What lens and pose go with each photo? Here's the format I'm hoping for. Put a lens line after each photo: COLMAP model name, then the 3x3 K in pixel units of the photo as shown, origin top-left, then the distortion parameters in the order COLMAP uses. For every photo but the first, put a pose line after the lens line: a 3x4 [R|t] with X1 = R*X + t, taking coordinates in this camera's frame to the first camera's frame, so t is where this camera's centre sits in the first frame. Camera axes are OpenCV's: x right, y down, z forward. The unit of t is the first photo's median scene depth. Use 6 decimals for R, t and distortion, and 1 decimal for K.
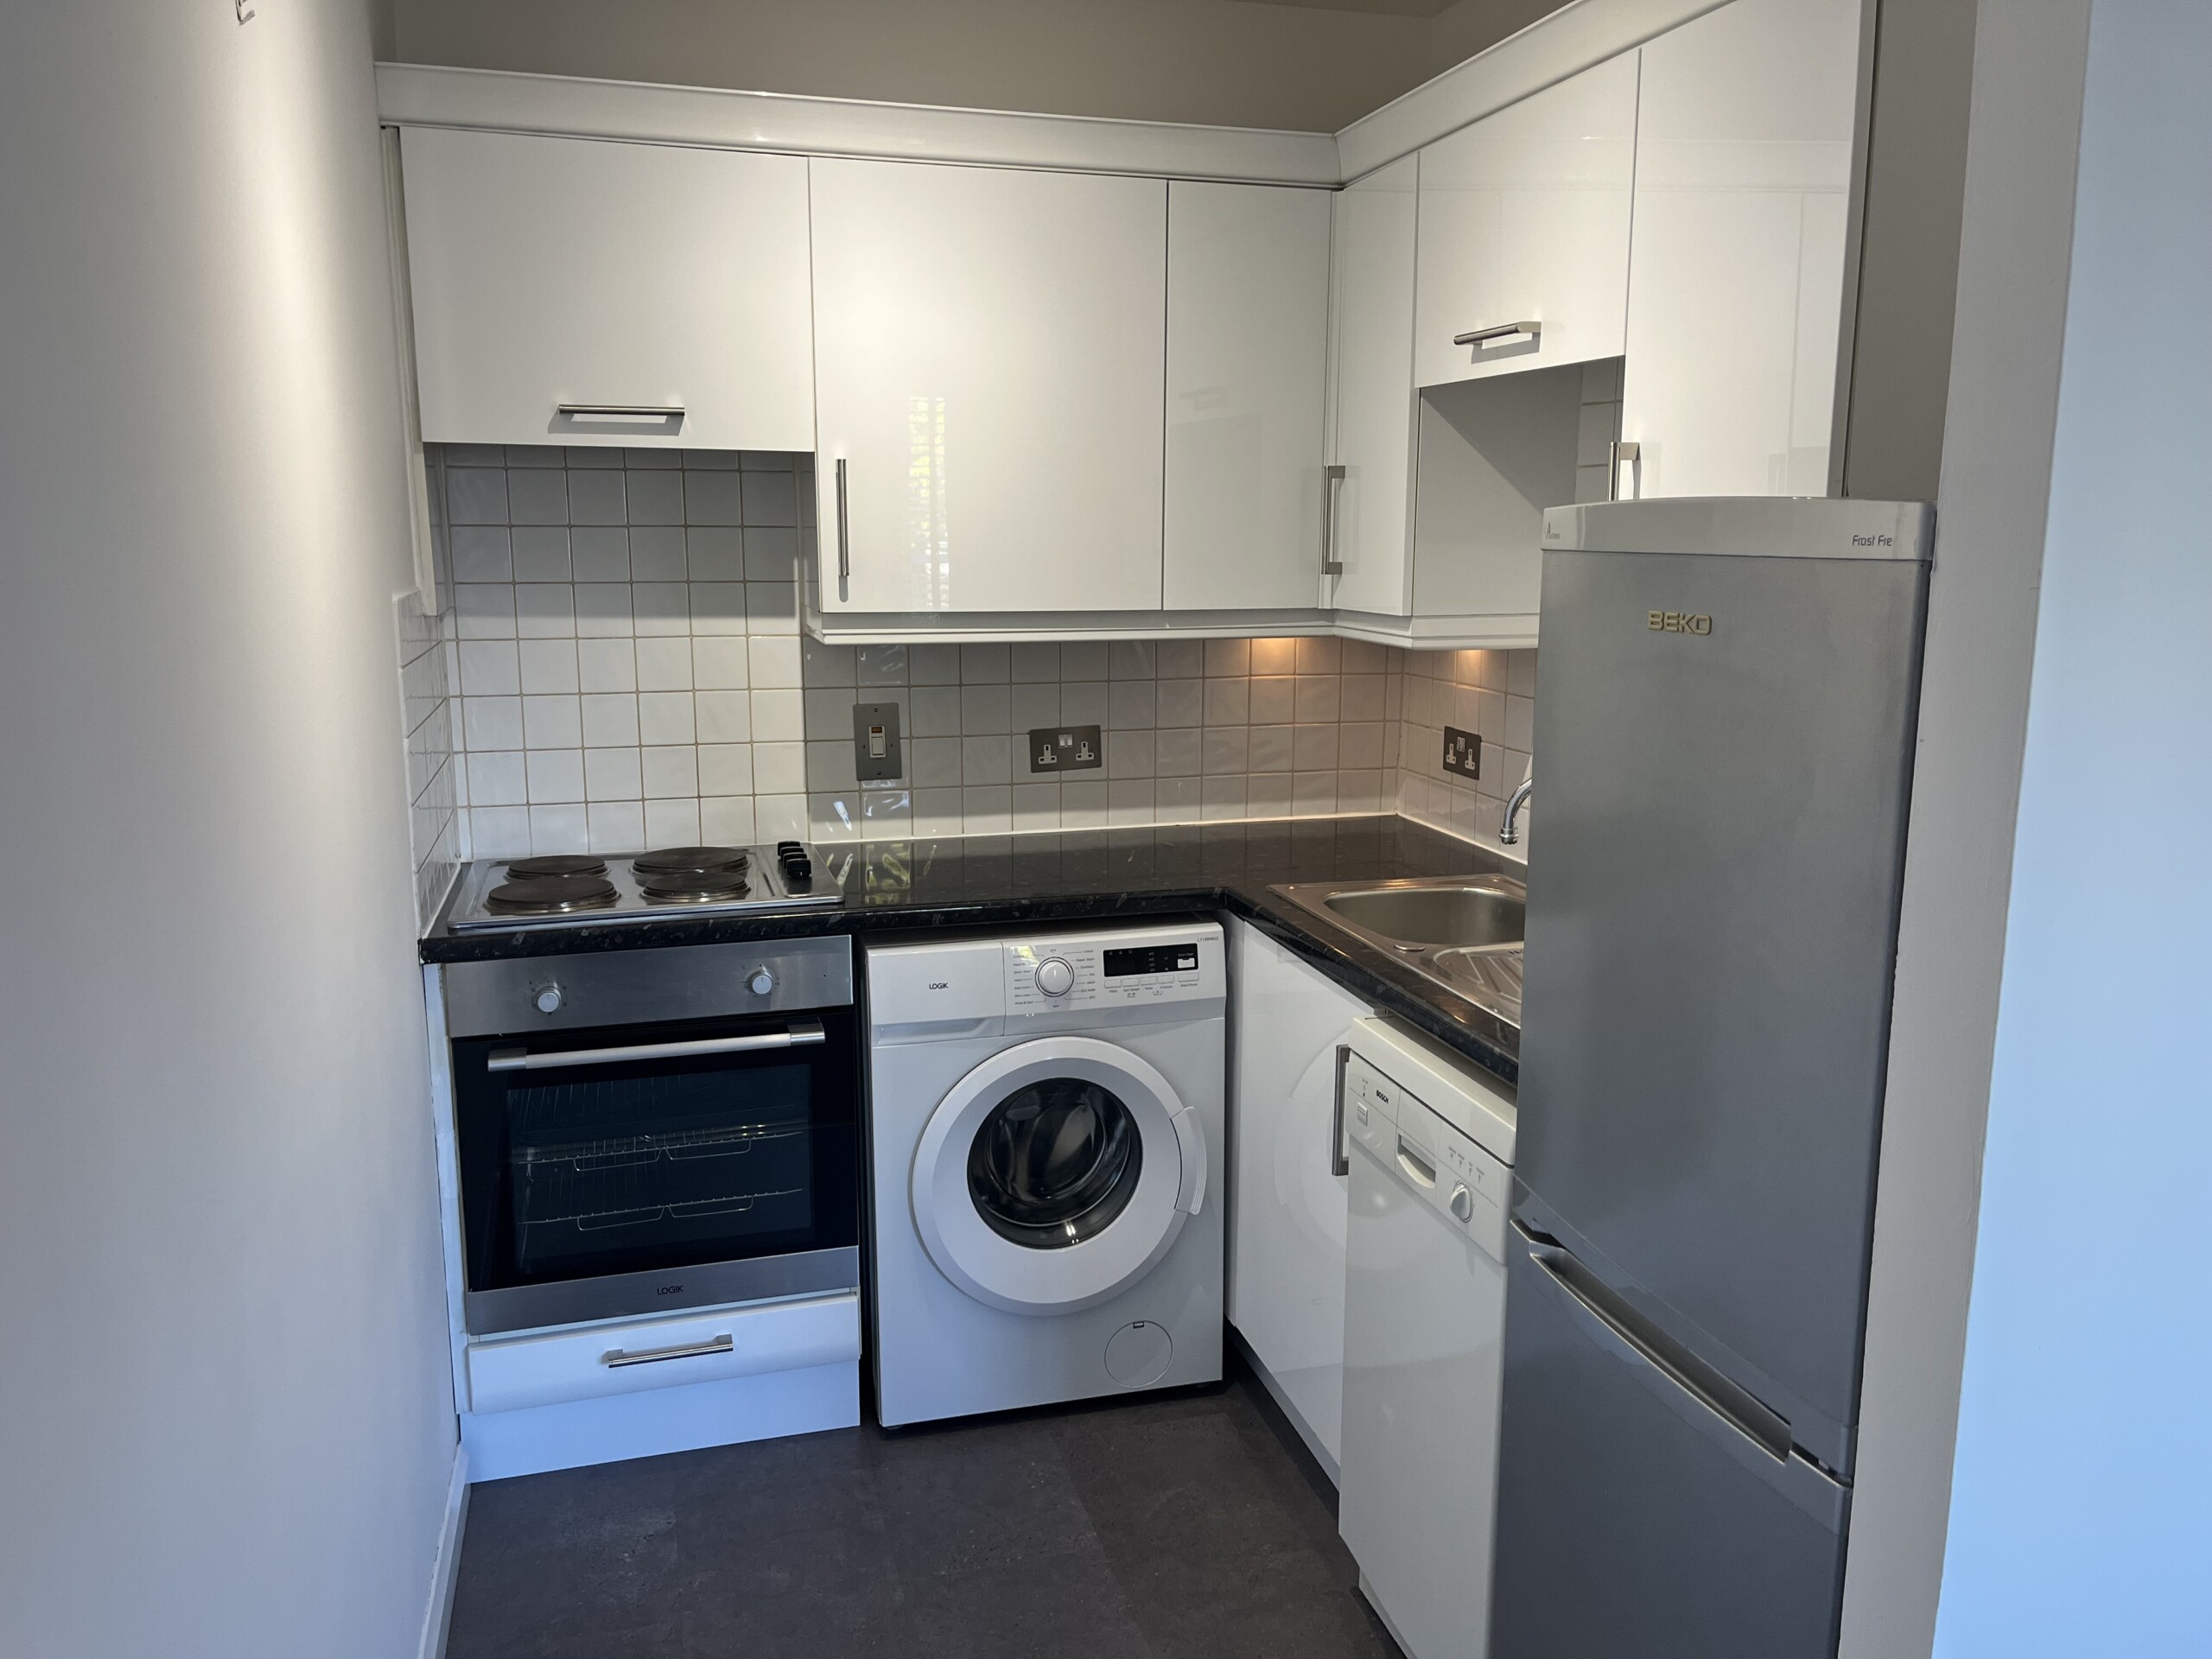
lens RADIAL K [[1666.5, 0, 1111.1], [0, 1666.5, 823.8], [0, 0, 1]] dist [0.027490, -0.008900]
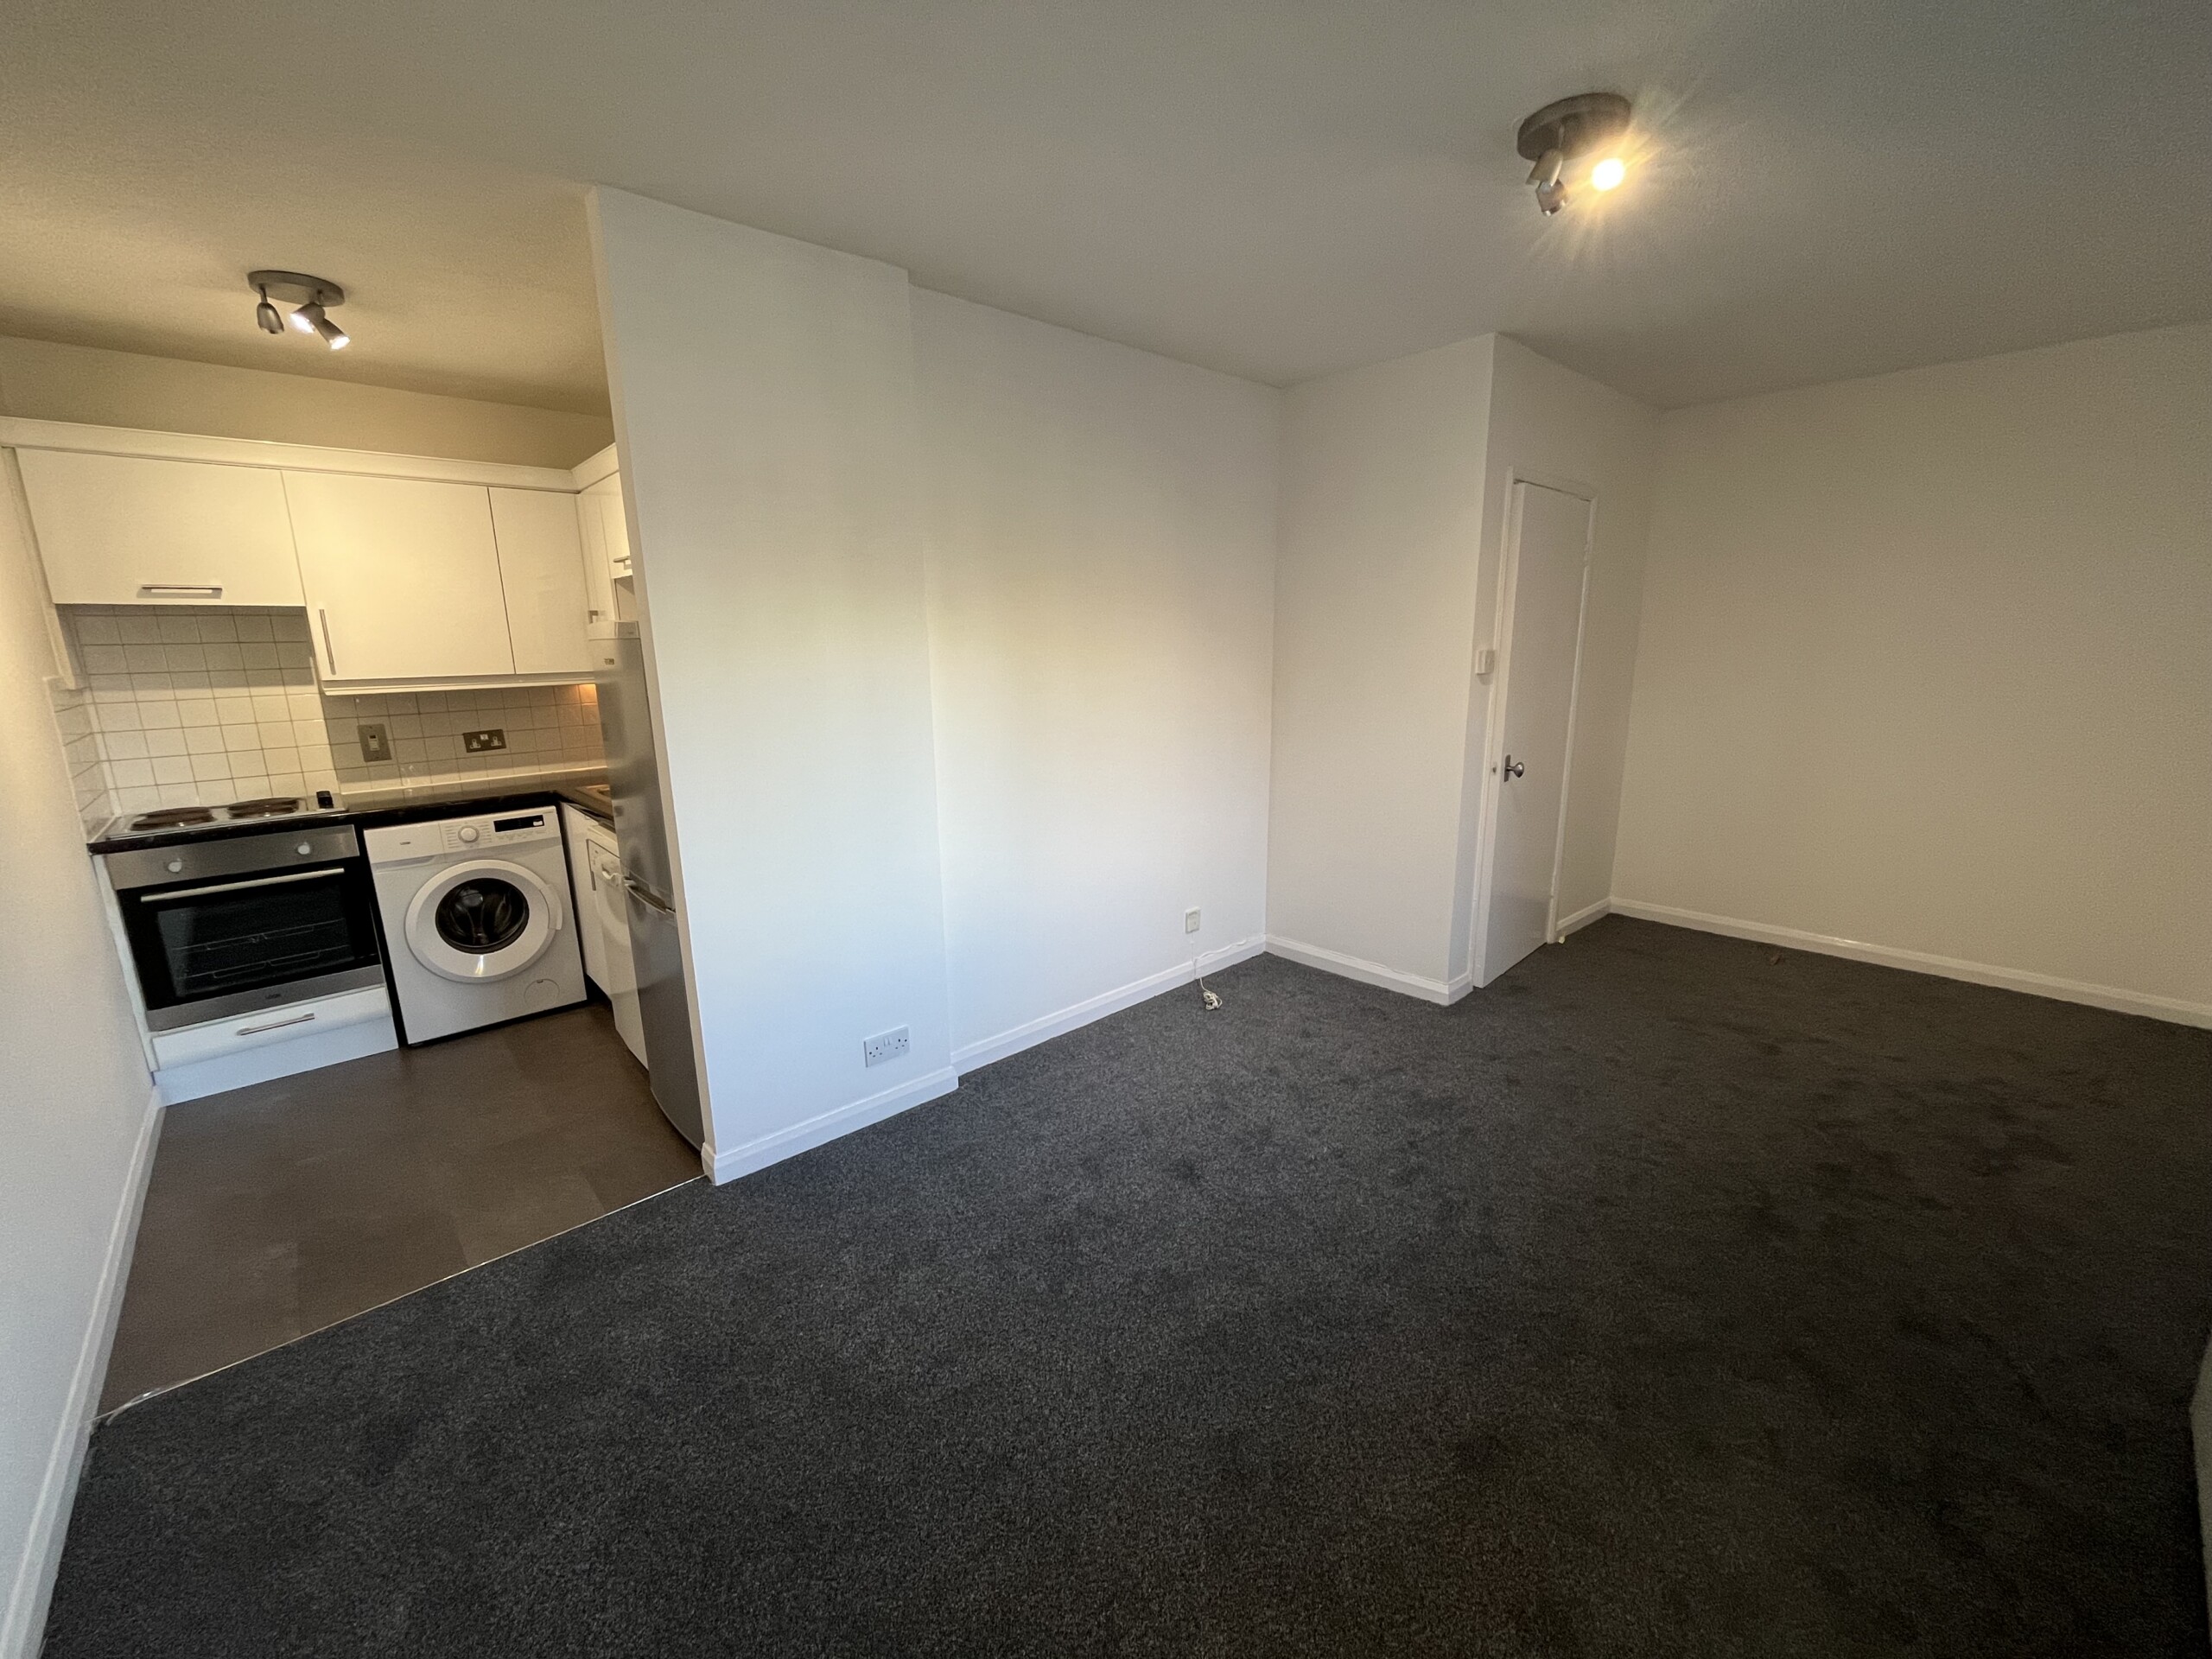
lens RADIAL K [[891.5, 0, 1104.1], [0, 891.5, 825.8], [0, 0, 1]] dist [-0.004517, -0.000314]
pose [[0.894548, -0.110282, 0.433154, 0.215416], [0.096839, 0.993885, 0.053053, 0.097810], [-0.436356, -0.005512, 0.899757, -0.480863]]
